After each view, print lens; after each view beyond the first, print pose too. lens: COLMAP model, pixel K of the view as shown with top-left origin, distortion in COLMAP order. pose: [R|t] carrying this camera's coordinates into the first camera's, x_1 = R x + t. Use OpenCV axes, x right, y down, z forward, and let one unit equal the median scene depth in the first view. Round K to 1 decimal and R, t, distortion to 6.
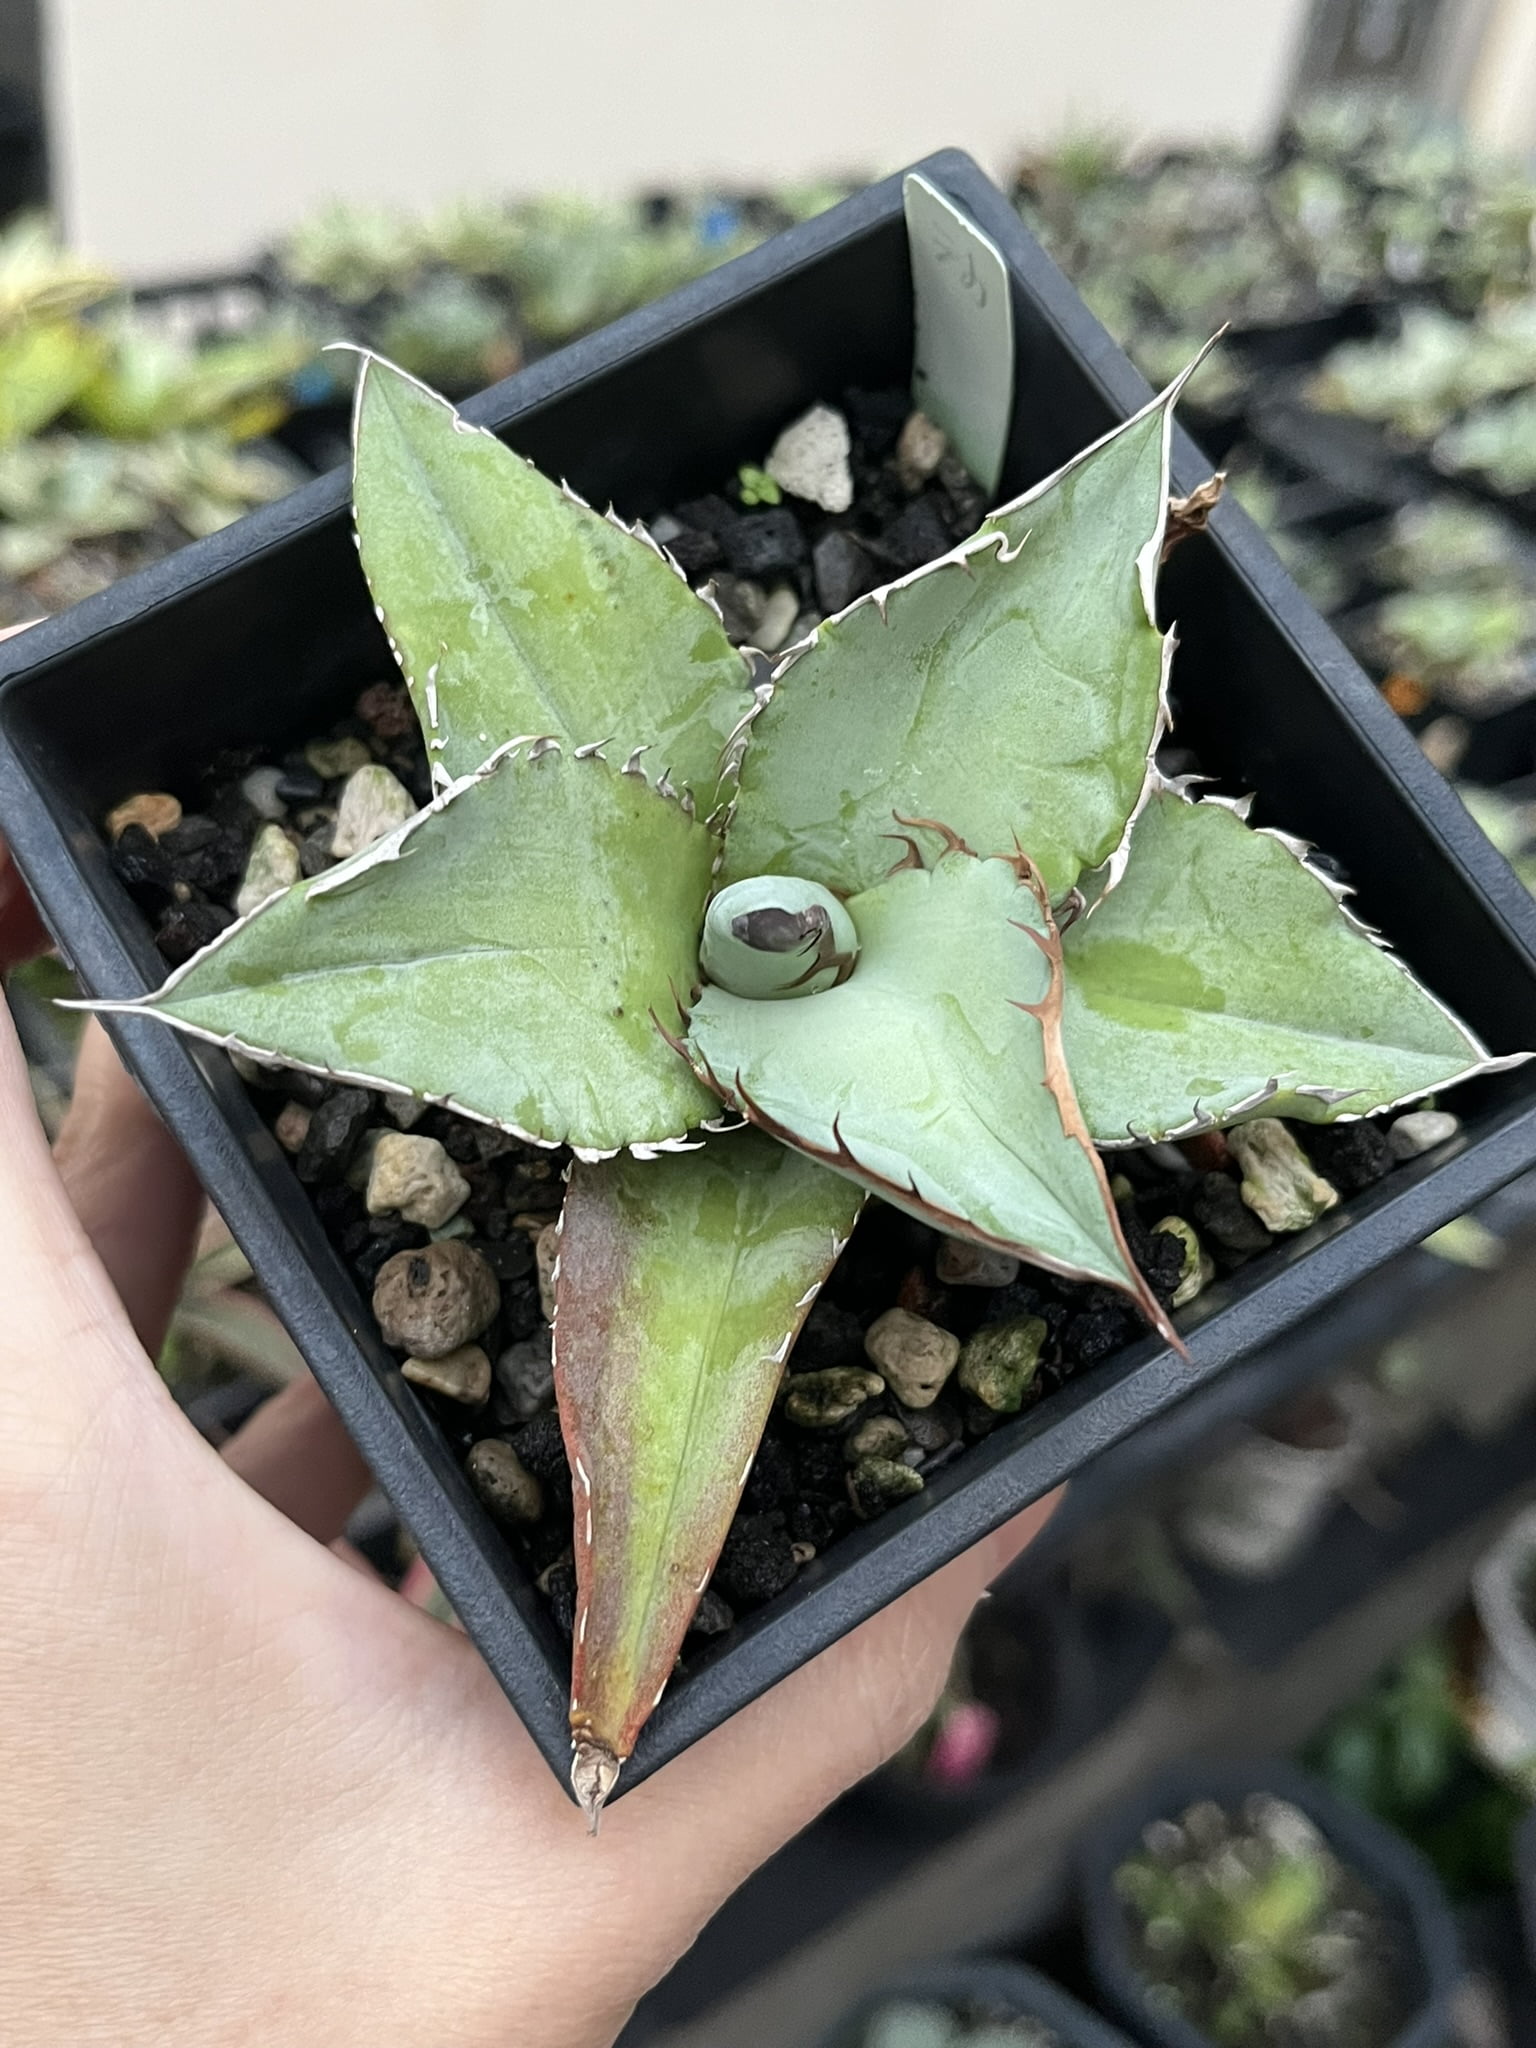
lens RADIAL K [[2154.3, 0, 755.3], [0, 2154.3, 1028.5], [0, 0, 1]] dist [-0.019763, 0.039874]
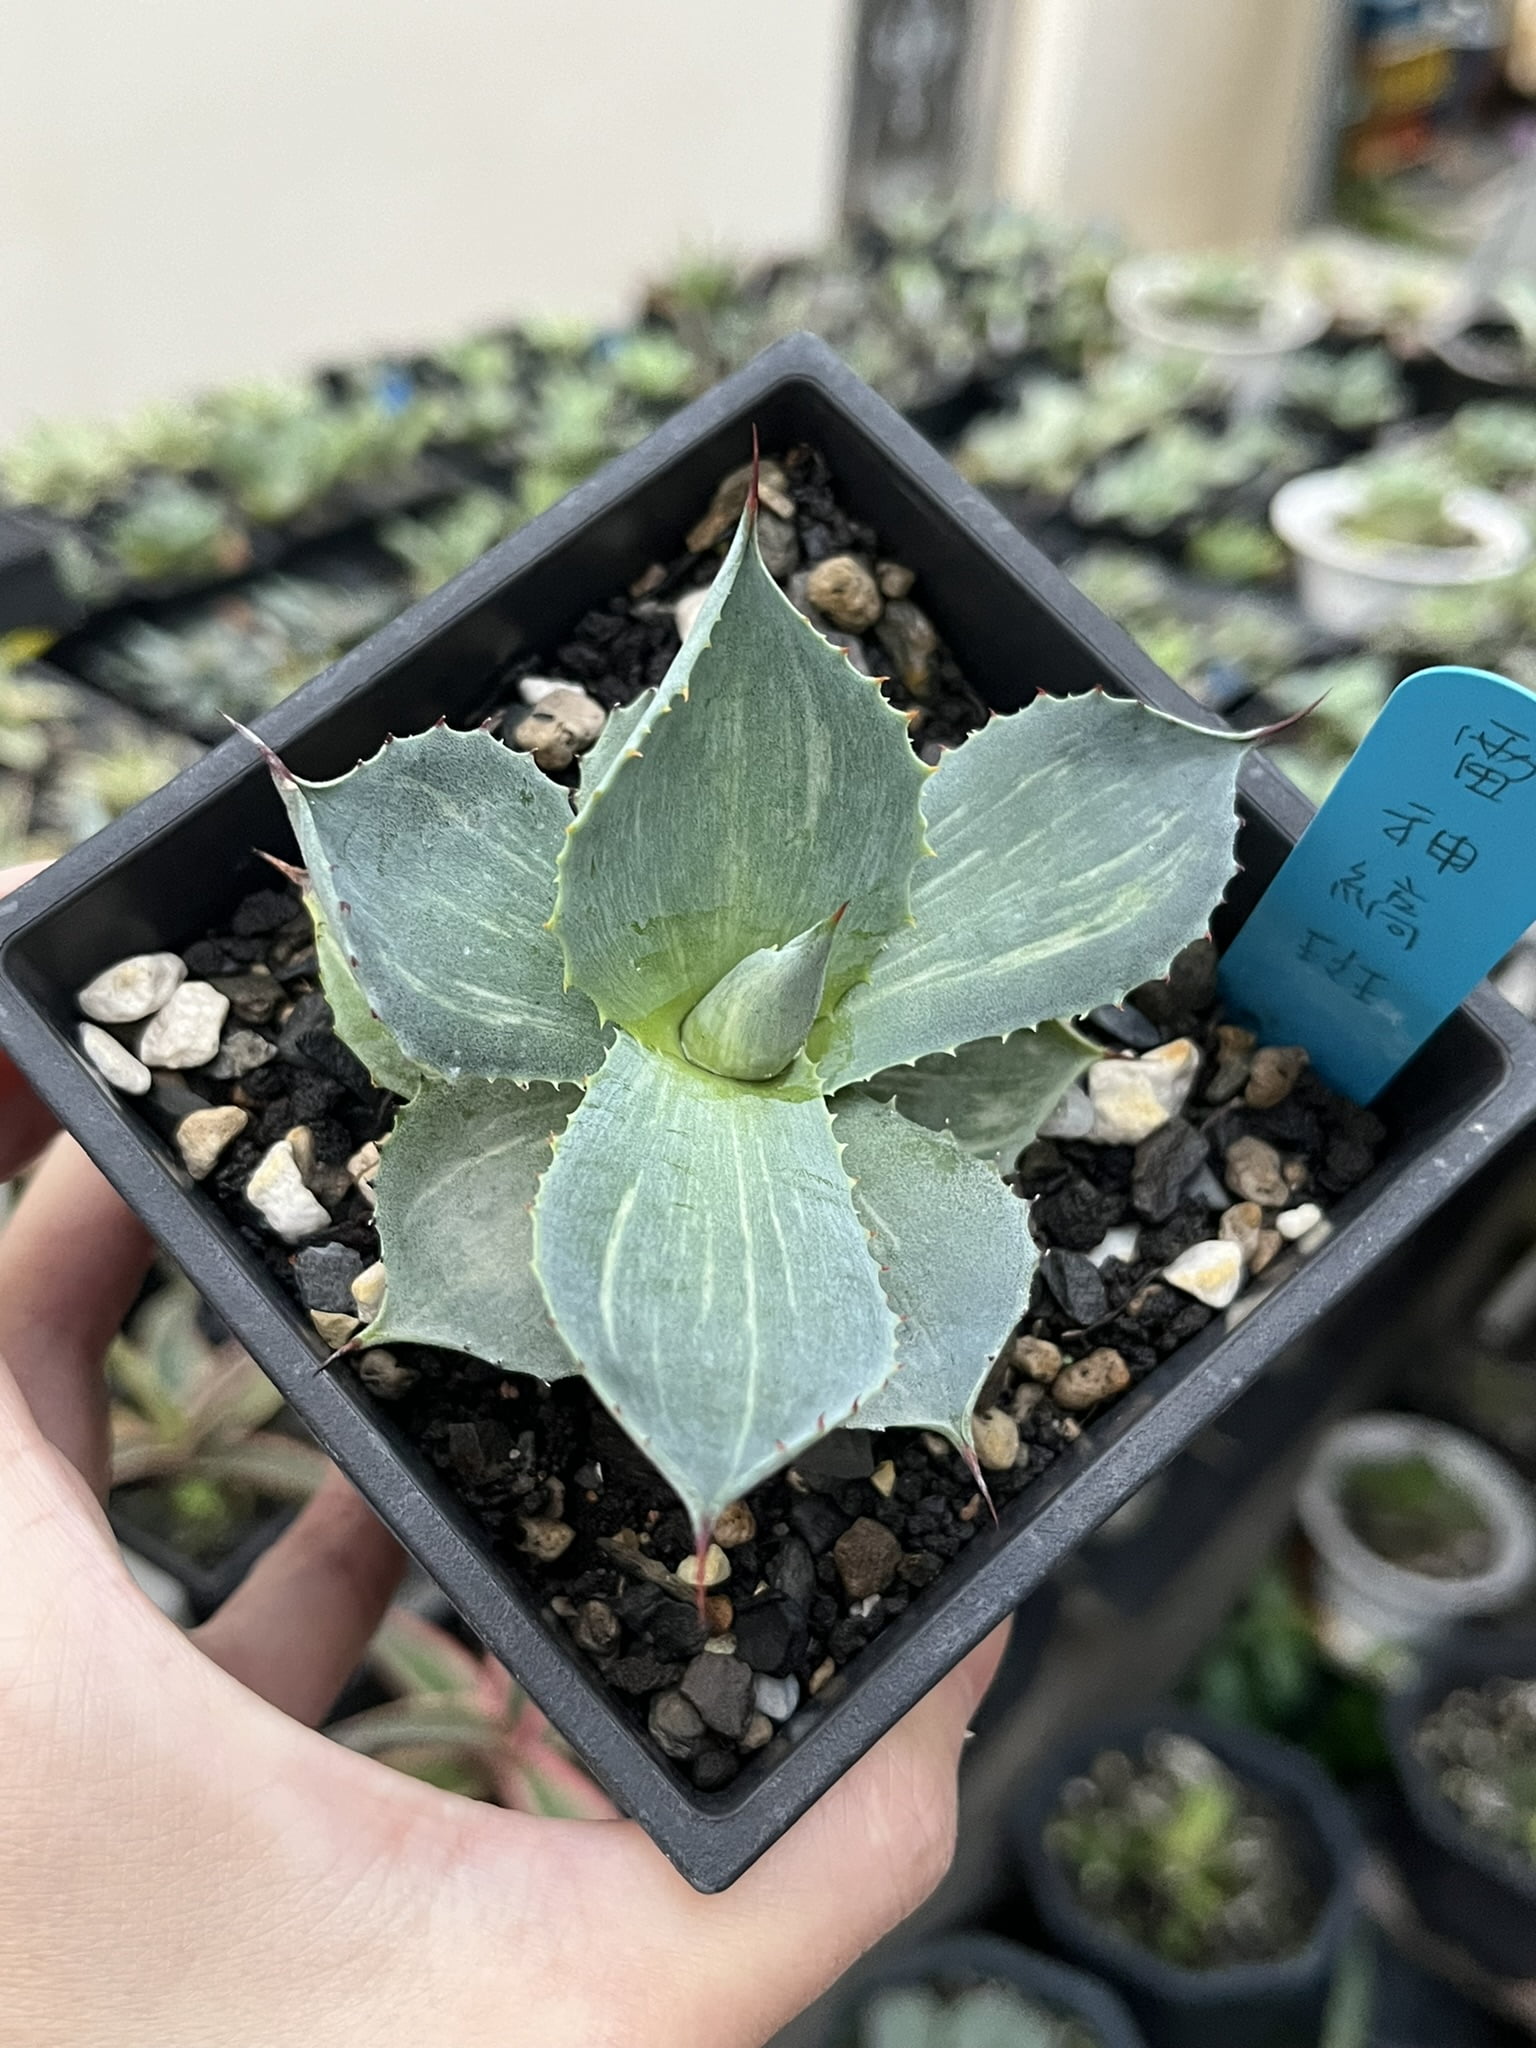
lens RADIAL K [[2147.2, 0, 758.8], [0, 2147.2, 1034.8], [0, 0, 1]] dist [-0.012602, 0.040847]
pose [[0.973808, -0.176345, 0.143532, -0.054758], [0.181405, 0.983143, -0.022866, -0.004082], [-0.137080, 0.048305, 0.989381, -0.066991]]
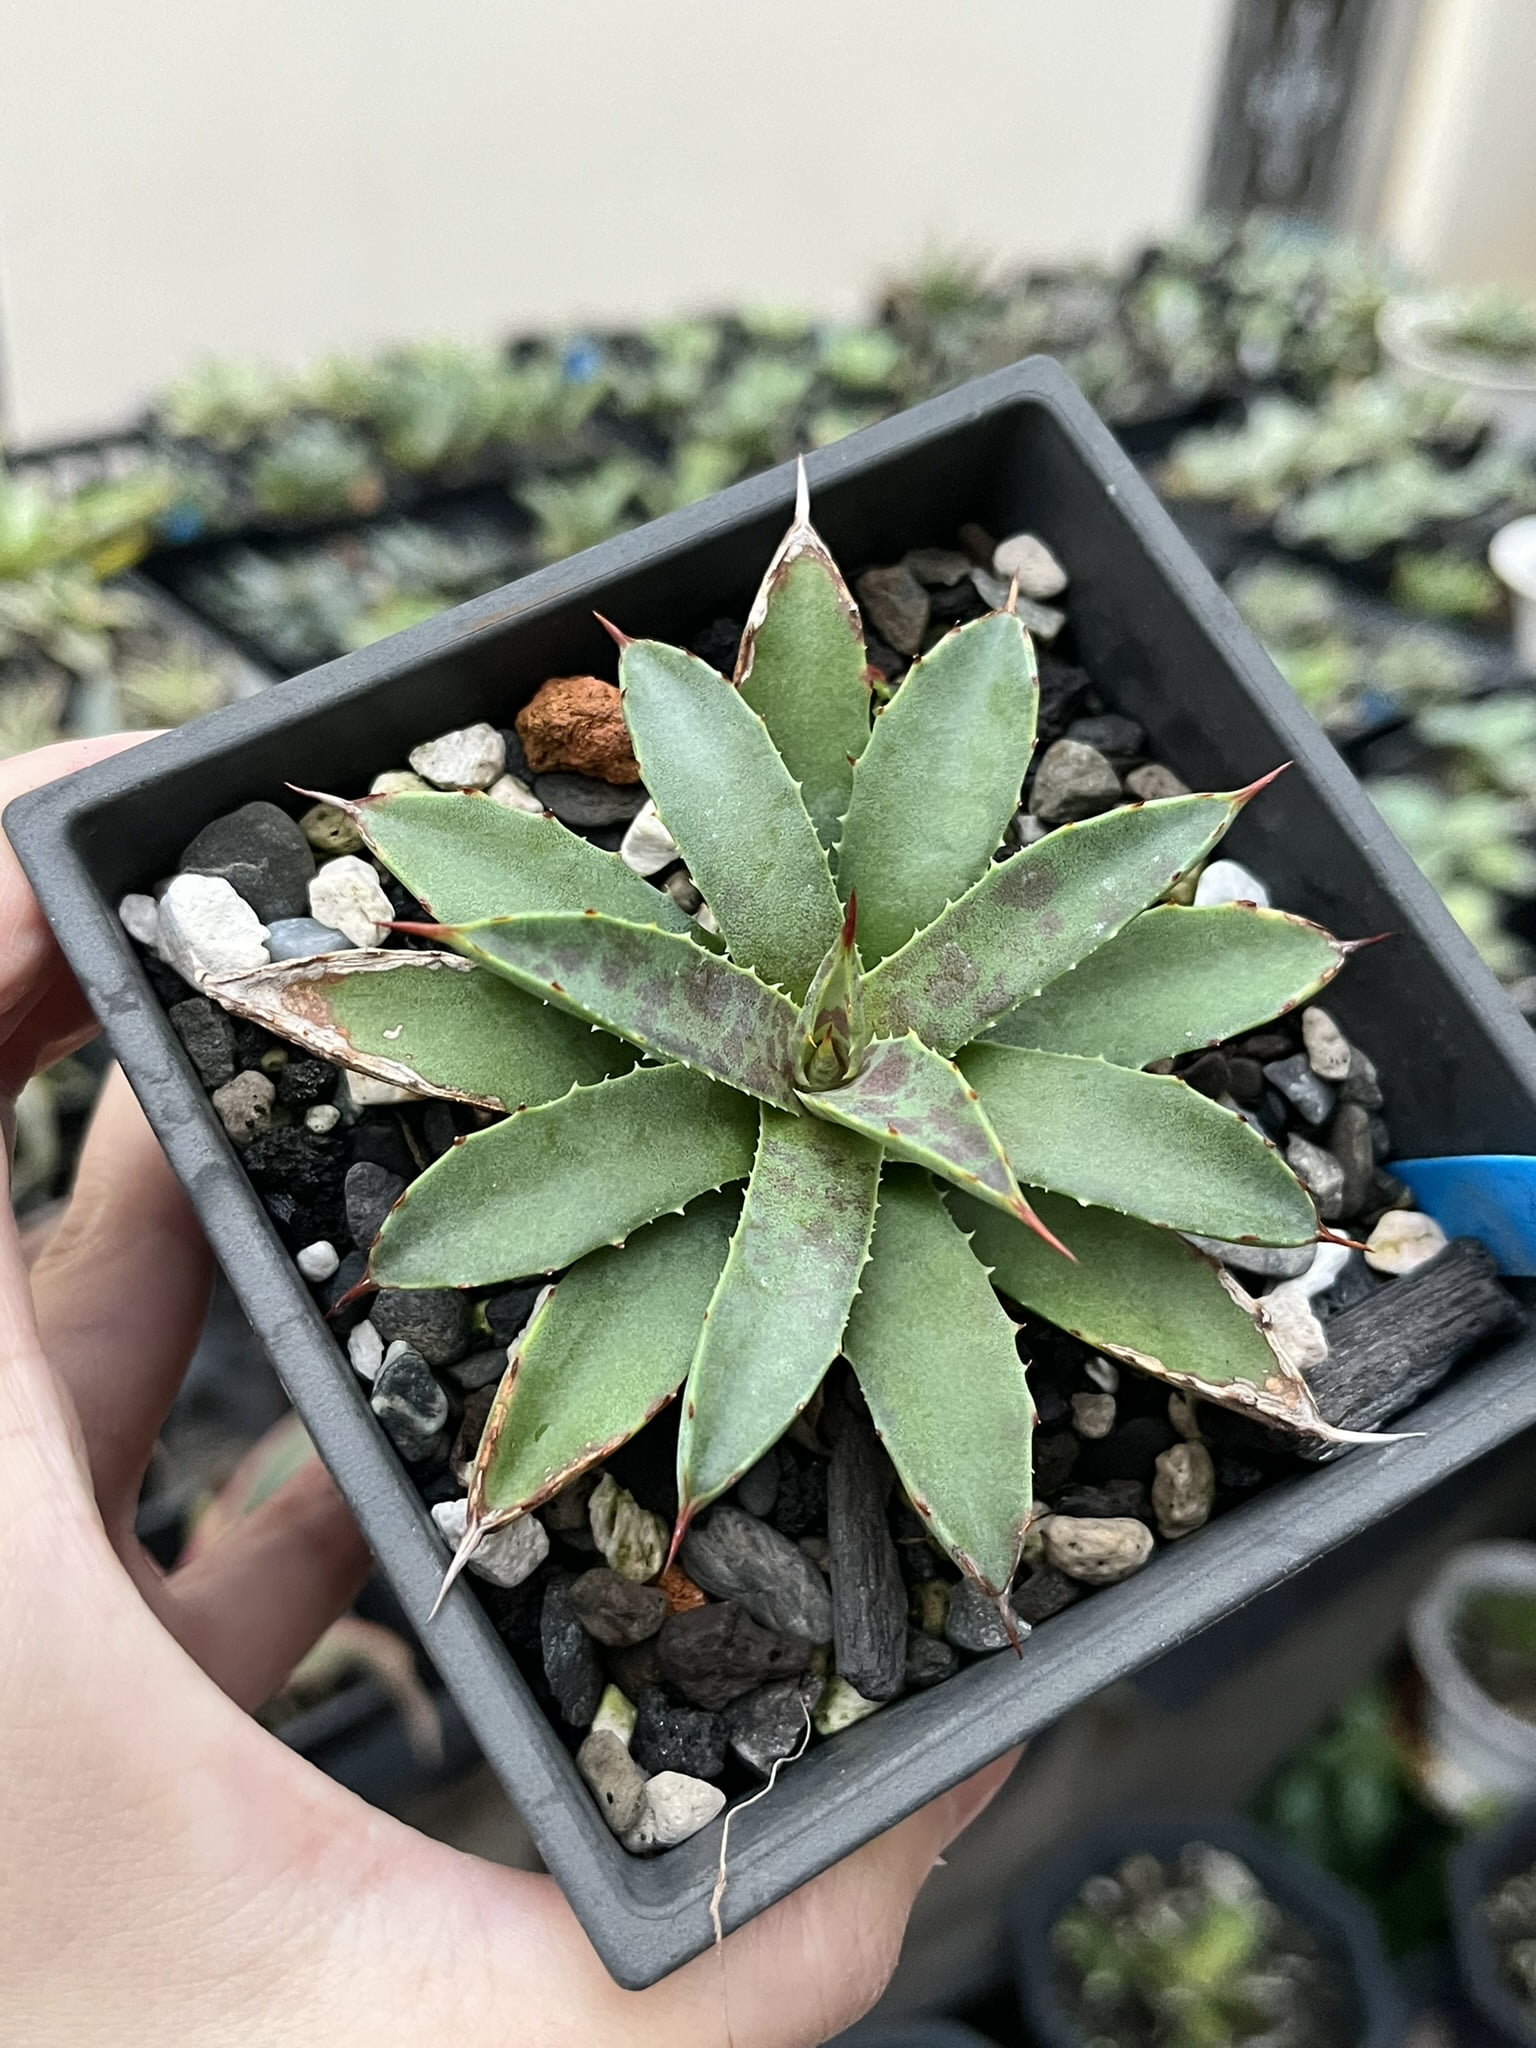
lens RADIAL K [[2154.3, 0, 755.3], [0, 2154.3, 1028.5], [0, 0, 1]] dist [-0.019763, 0.039874]
pose [[0.997985, -0.062455, -0.011197, 0.064159], [0.061477, 0.995438, -0.072969, 0.037622], [0.015703, 0.072133, 0.997271, -0.029447]]
